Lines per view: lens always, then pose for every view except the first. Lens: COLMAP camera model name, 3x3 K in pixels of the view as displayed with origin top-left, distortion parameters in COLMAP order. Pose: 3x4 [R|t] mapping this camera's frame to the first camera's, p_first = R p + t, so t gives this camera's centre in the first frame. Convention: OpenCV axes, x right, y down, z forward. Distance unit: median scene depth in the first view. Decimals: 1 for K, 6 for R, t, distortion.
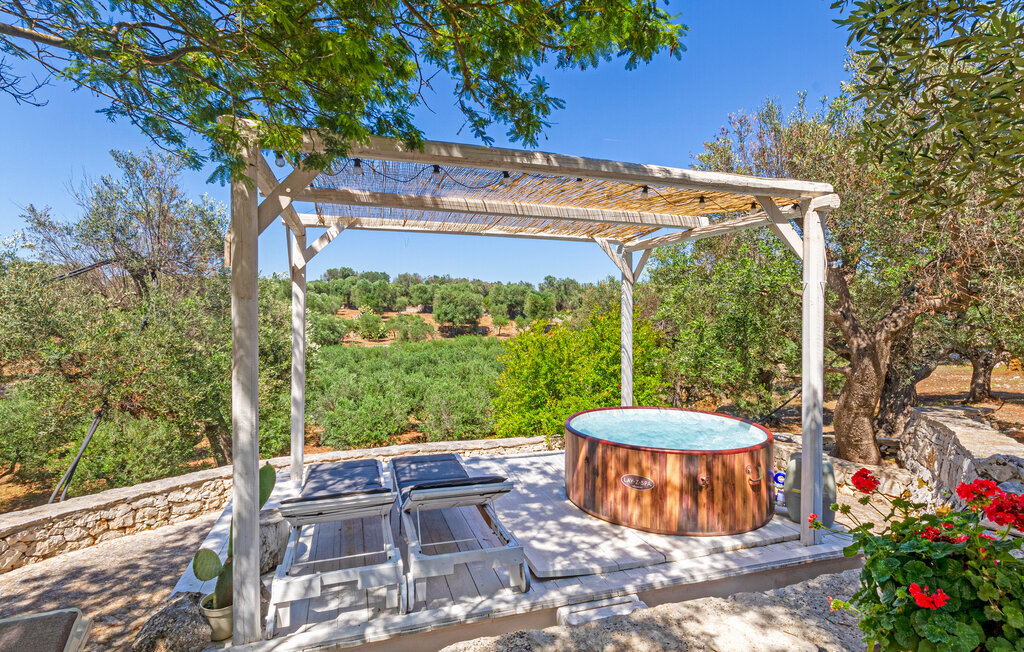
lens RADIAL K [[500.2, 0, 516.0], [0, 500.2, 346.2], [0, 0, 1]] dist [0.000674, 0.007520]
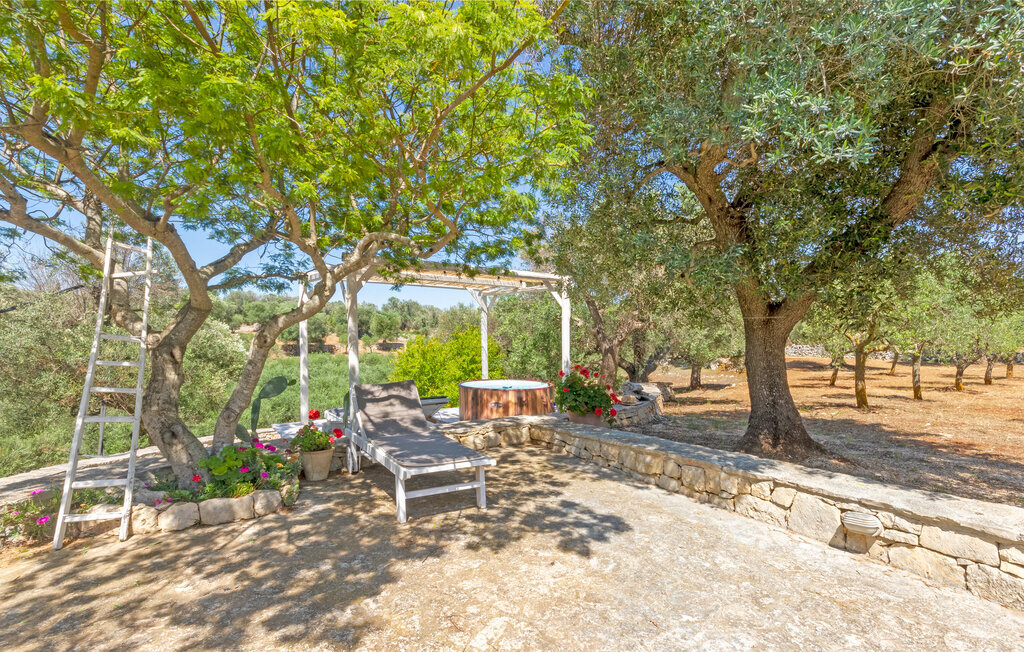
lens RADIAL K [[500.2, 0, 513.4], [0, 500.2, 324.6], [0, 0, 1]] dist [0.000674, 0.007520]
pose [[0.948571, 0.007547, 0.316474, -0.197921], [0.018693, 0.996636, -0.079797, 0.048393], [-0.316012, 0.081609, 0.945239, -0.581403]]
